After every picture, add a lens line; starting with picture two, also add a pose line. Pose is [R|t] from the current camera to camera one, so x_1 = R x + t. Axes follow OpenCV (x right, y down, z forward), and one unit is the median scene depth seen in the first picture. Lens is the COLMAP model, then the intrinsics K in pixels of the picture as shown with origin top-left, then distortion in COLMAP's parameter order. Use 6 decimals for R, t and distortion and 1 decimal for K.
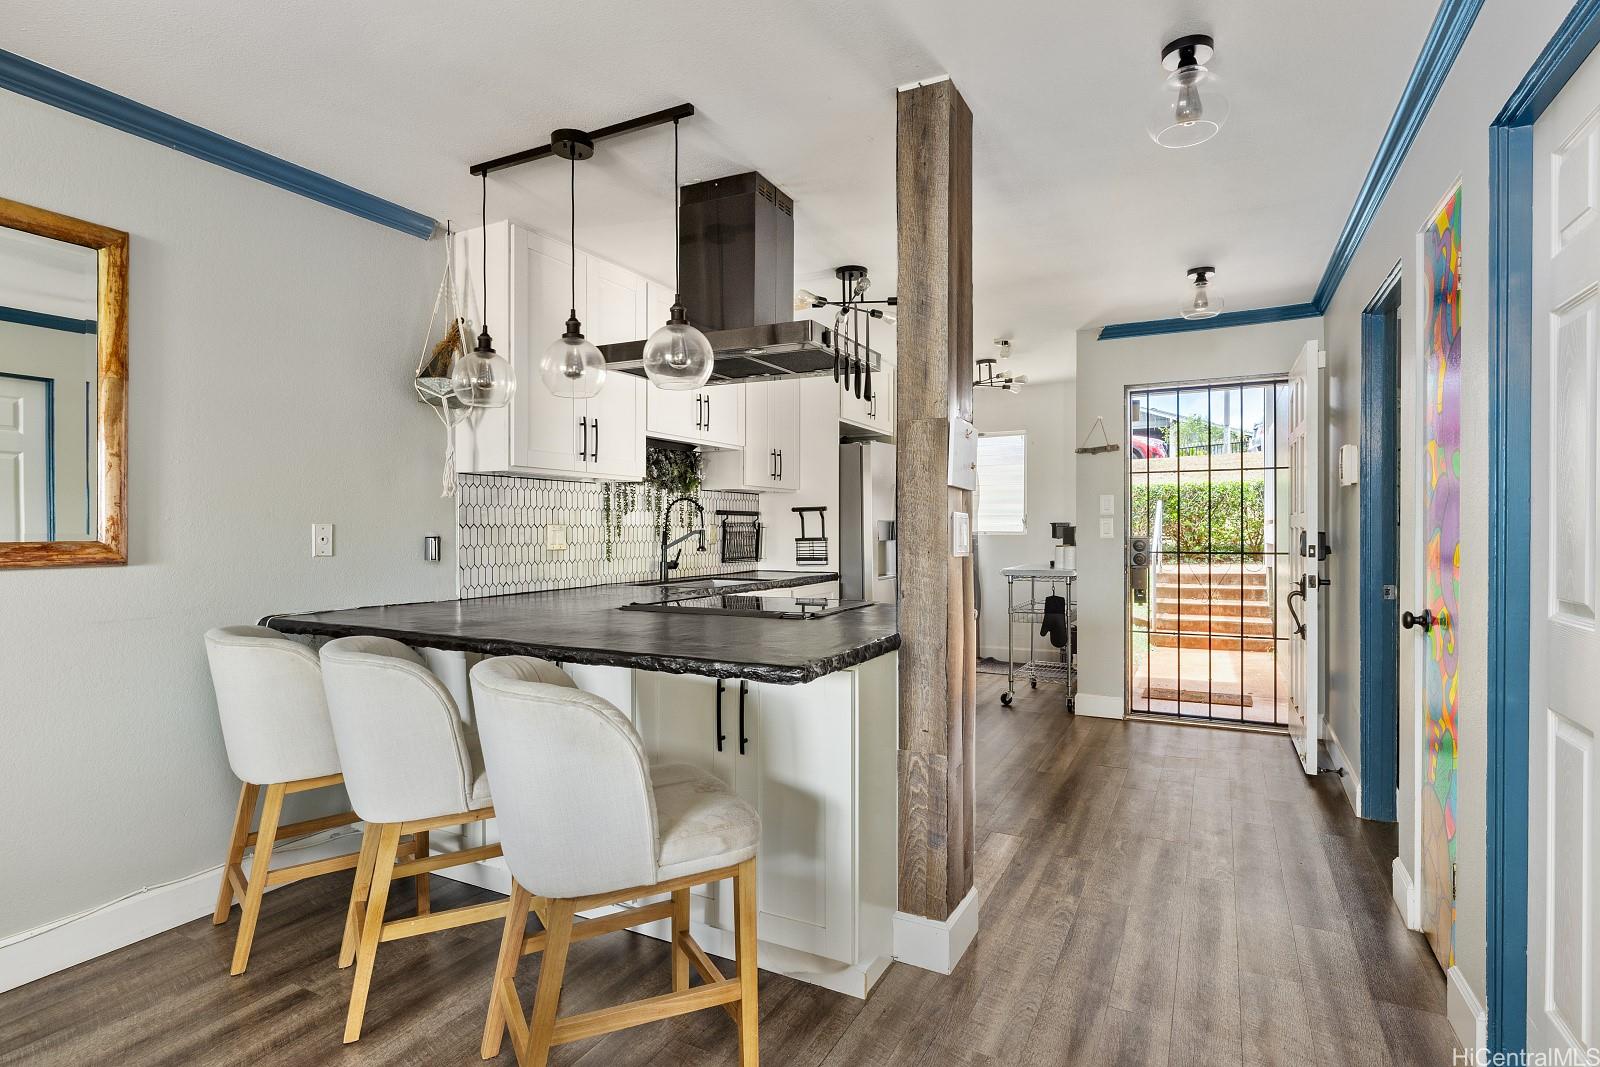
lens RADIAL K [[797.9, 0, 807.1], [0, 797.9, 542.6], [0, 0, 1]] dist [0.000476, 0.000291]
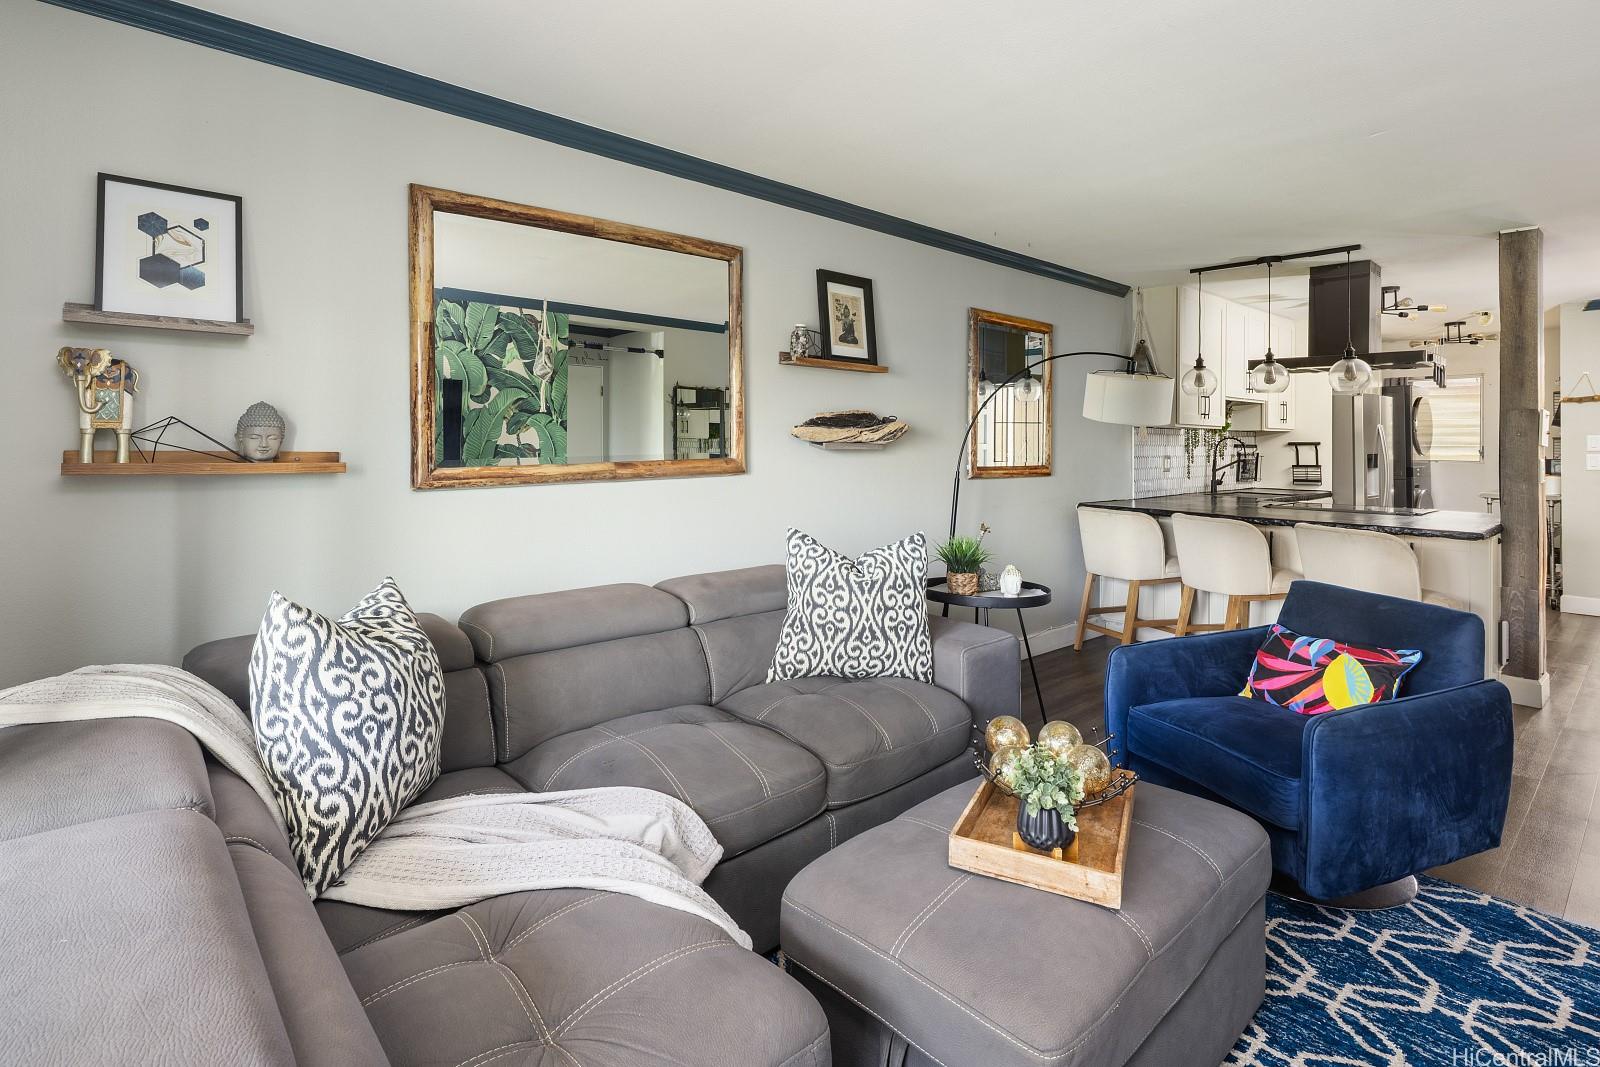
lens RADIAL K [[777.9, 0, 810.9], [0, 777.9, 436.1], [0, 0, 1]] dist [0.006231, -0.000148]
pose [[0.936858, 0.002081, -0.349705, -0.328917], [-0.013499, 0.999452, -0.030217, -0.004265], [0.349450, 0.033030, 0.936373, -0.552622]]
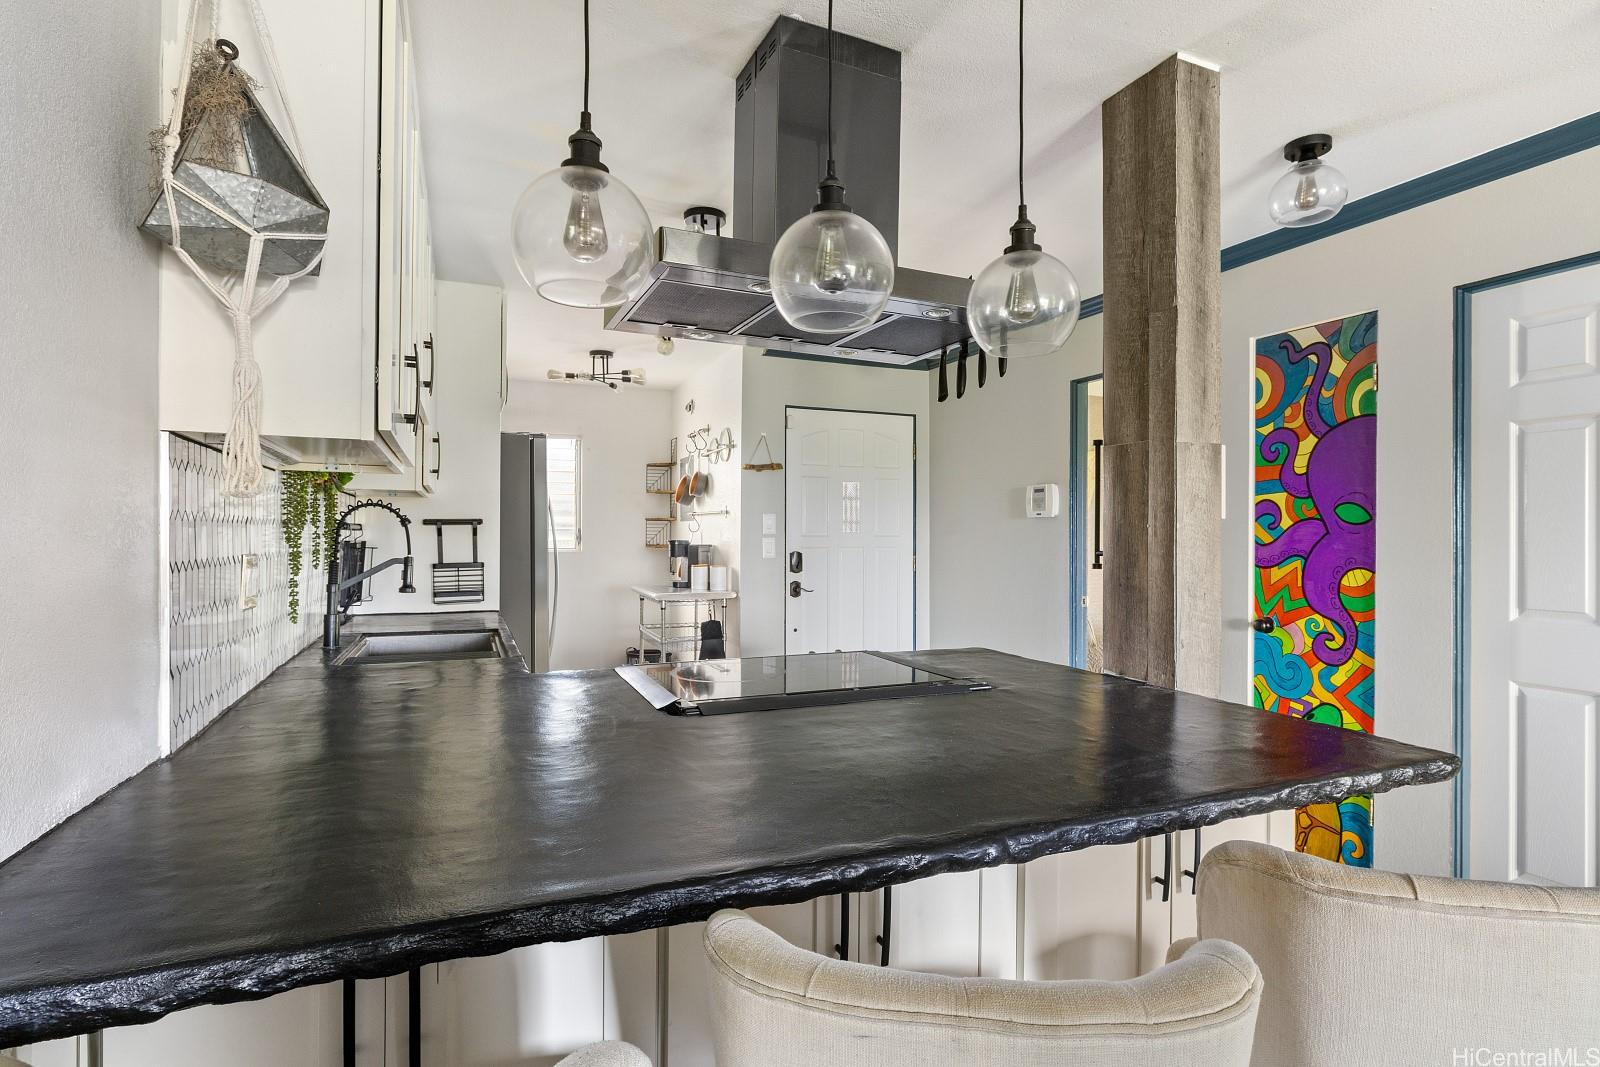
lens RADIAL K [[797.9, 0, 797.8], [0, 797.9, 531.5], [0, 0, 1]] dist [0.000476, 0.000291]
pose [[0.645923, 0.009224, 0.763347, -0.344399], [0.008175, 0.999786, -0.018999, -0.018410], [-0.763359, 0.018513, 0.645710, 0.329790]]
